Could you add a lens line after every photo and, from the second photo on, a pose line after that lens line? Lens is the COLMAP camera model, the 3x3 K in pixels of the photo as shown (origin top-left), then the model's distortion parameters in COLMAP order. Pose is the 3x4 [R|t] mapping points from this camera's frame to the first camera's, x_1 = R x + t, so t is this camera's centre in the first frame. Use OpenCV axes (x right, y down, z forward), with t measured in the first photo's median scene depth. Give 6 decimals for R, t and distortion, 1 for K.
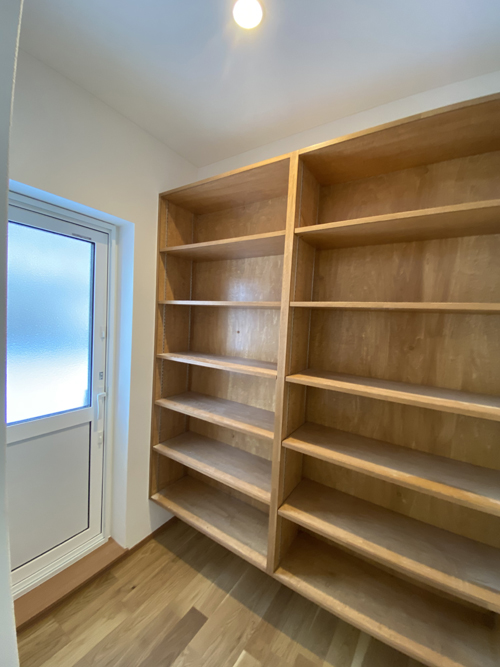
lens RADIAL K [[271.4, 0, 251.0], [0, 271.4, 334.7], [0, 0, 1]] dist [0.003515, -0.012520]
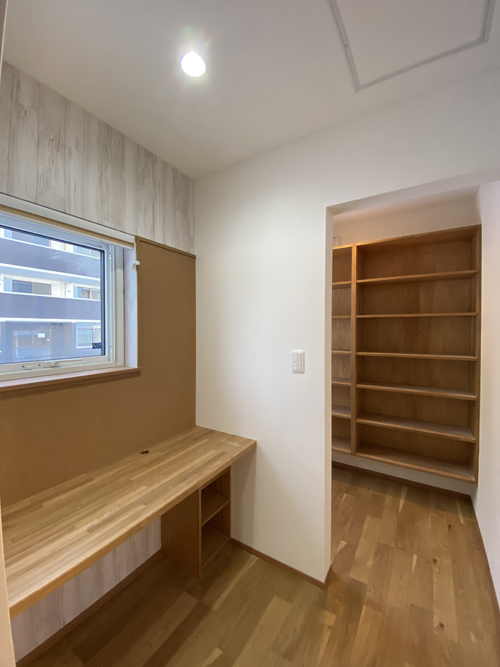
lens RADIAL K [[271.4, 0, 250.7], [0, 271.4, 333.2], [0, 0, 1]] dist [0.003515, -0.012520]
pose [[0.998563, -0.050720, 0.017306, -0.691821], [0.051340, 0.997979, -0.037441, 0.044652], [-0.015372, 0.038275, 0.999149, -1.027448]]
